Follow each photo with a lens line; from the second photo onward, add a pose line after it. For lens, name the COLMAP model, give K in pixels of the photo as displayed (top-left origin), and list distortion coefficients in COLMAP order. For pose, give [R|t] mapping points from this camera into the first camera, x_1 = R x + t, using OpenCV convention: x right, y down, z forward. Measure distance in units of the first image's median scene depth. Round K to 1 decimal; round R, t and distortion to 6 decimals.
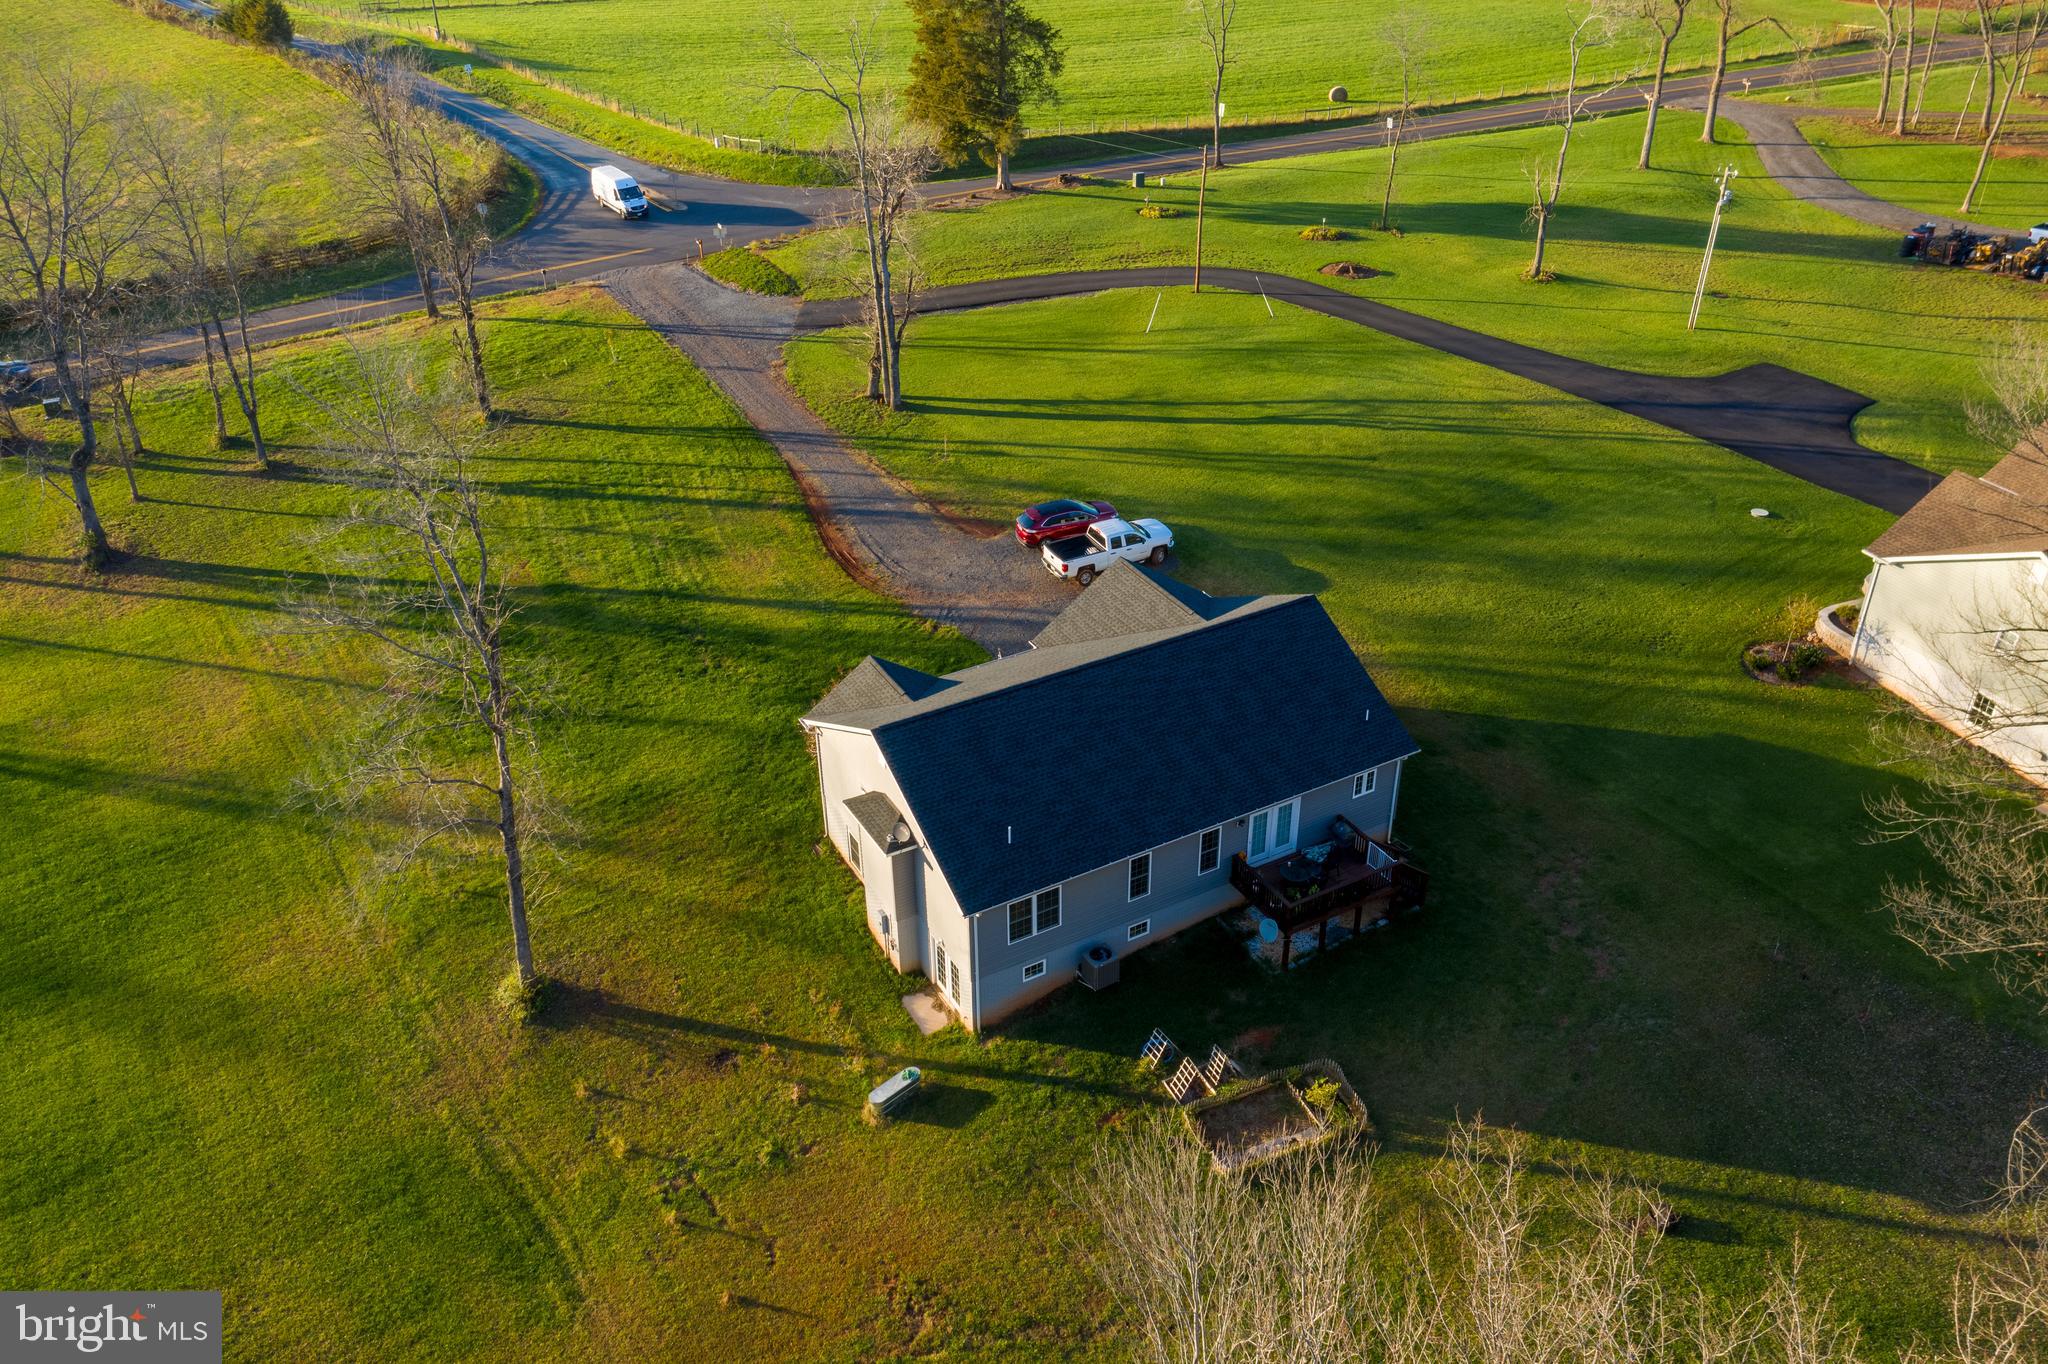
lens RADIAL K [[1606.5, 0, 1024.0], [0, 1606.5, 682.0], [0, 0, 1]] dist [-0.021551, 0.004356]
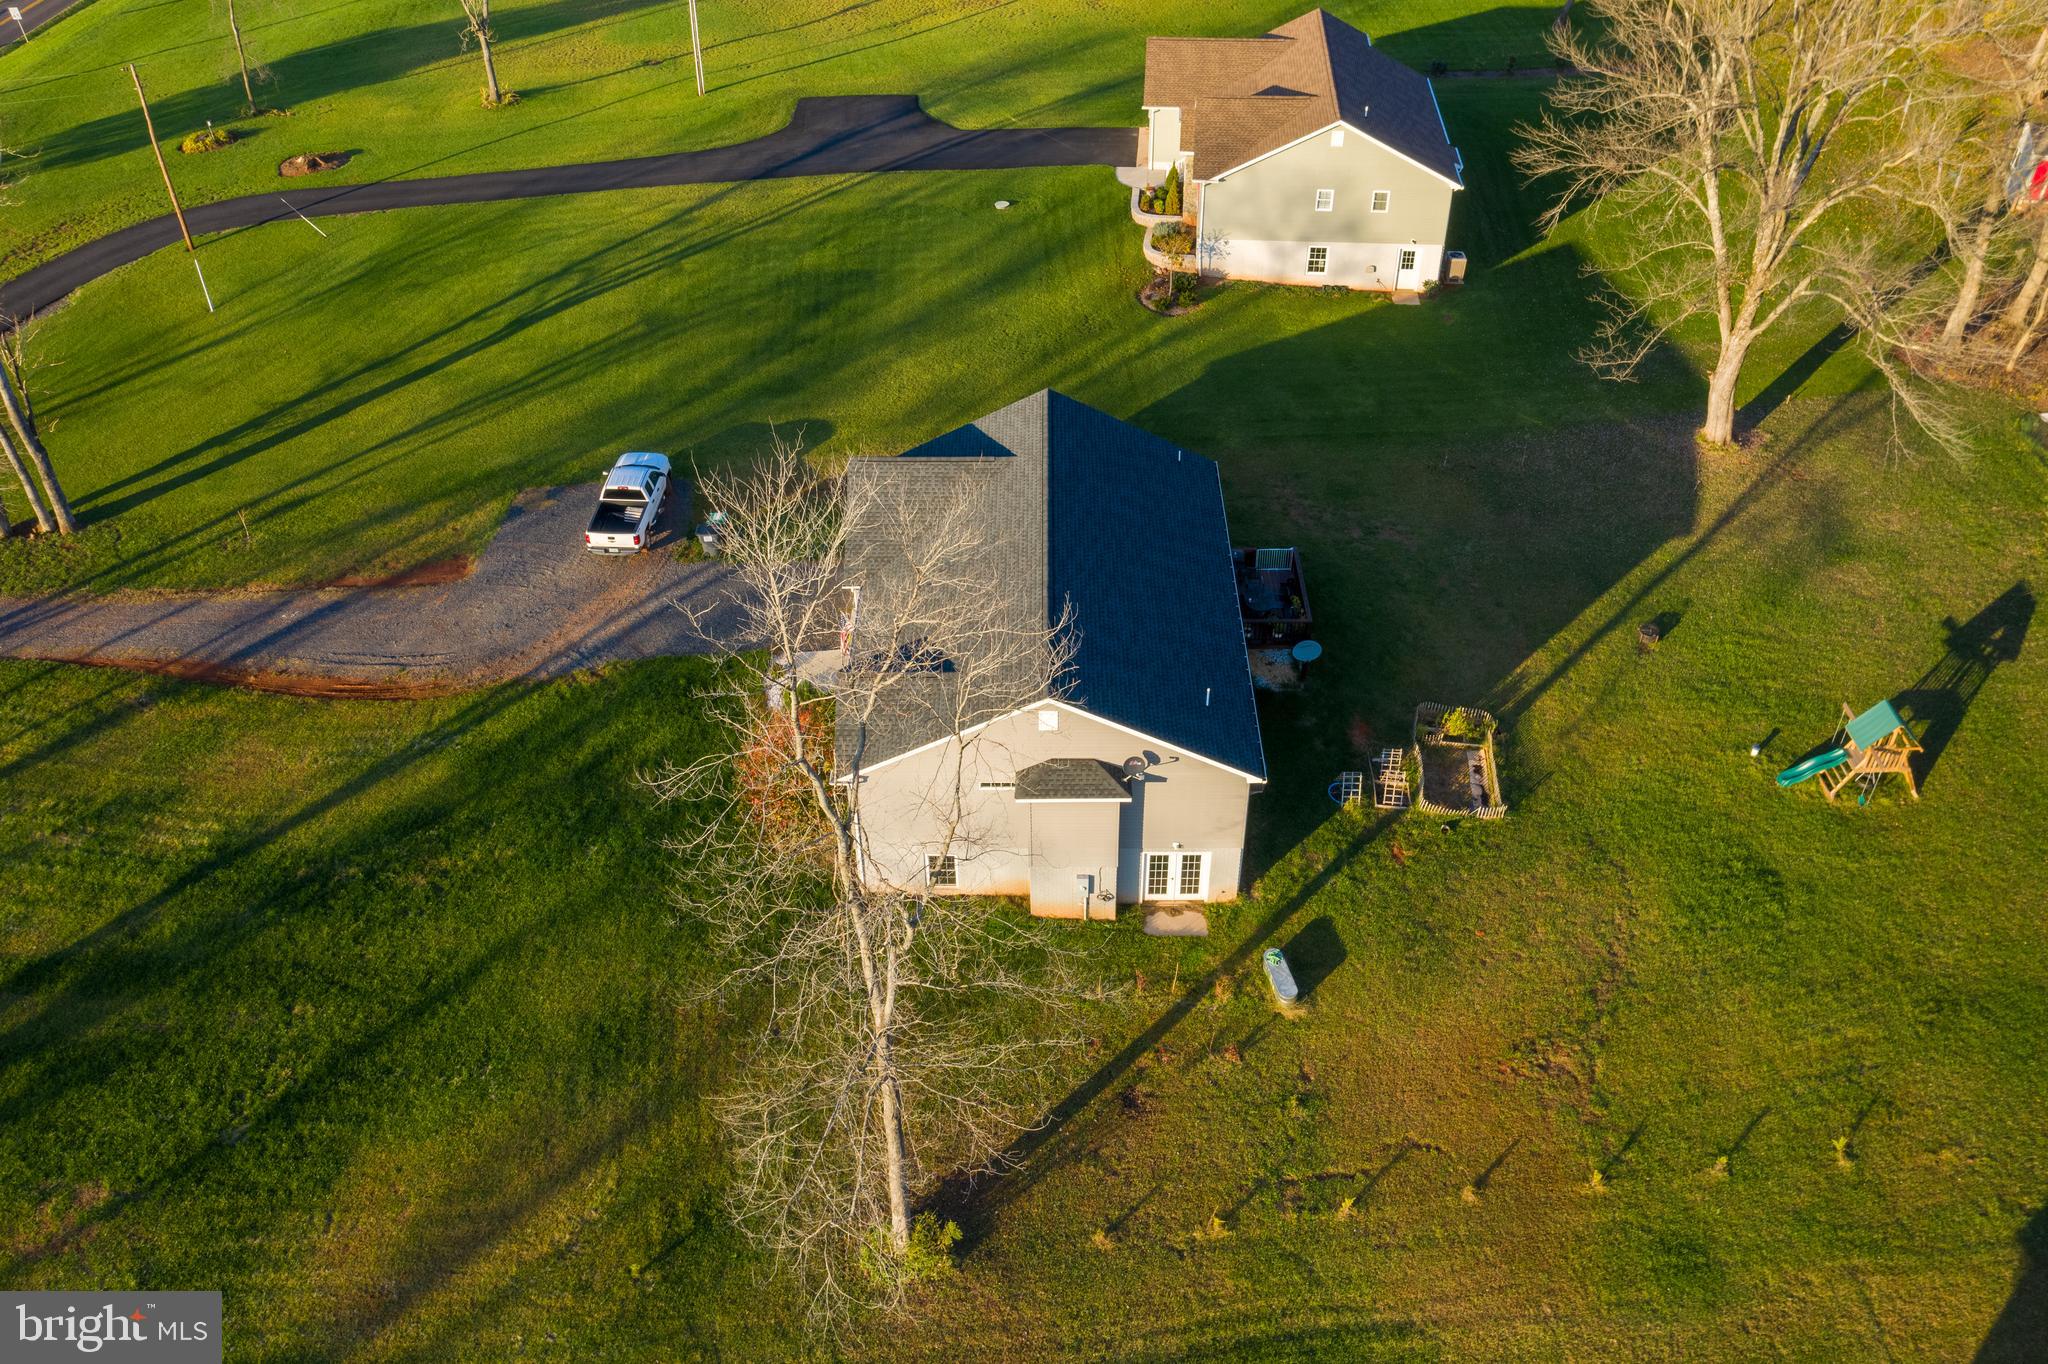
lens RADIAL K [[1614.9, 0, 1024.0], [0, 1614.9, 682.0], [0, 0, 1]] dist [-0.014056, 0.002904]
pose [[0.498712, -0.536547, 0.680737, -0.423399], [0.462145, 0.829028, 0.314857, -0.157080], [-0.733286, 0.157576, 0.661409, 0.263500]]
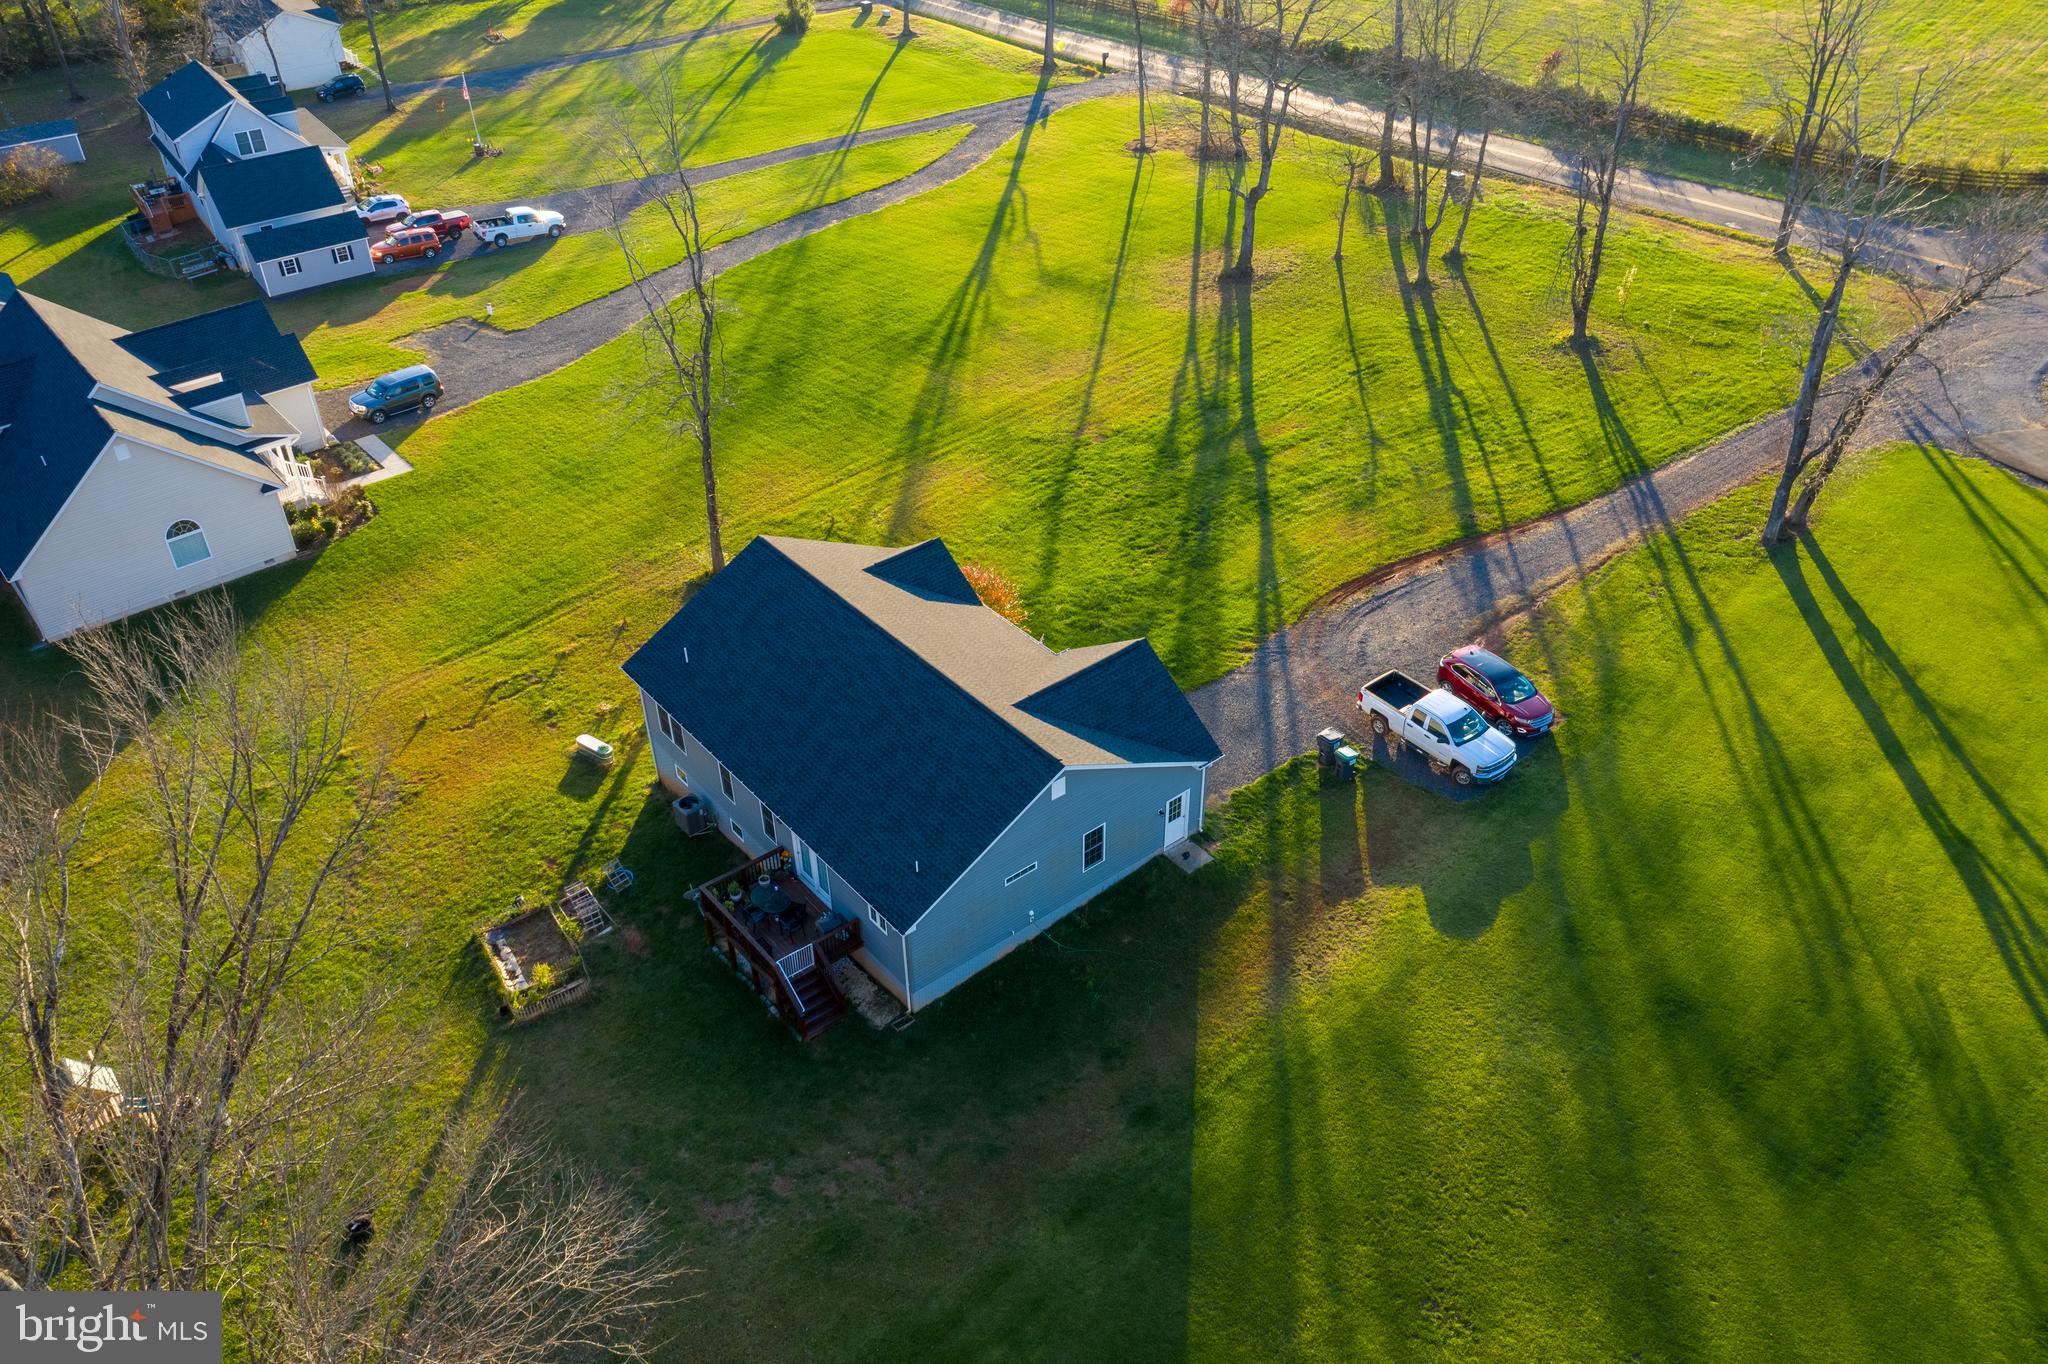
lens RADIAL K [[1621.8, 0, 1024.0], [0, 1621.8, 682.0], [0, 0, 1]] dist [0.001723, -0.003789]
pose [[0.165795, 0.586689, -0.792659, 0.572440], [-0.507033, 0.740118, 0.441749, -0.312712], [0.845831, 0.328665, 0.420179, 0.429380]]
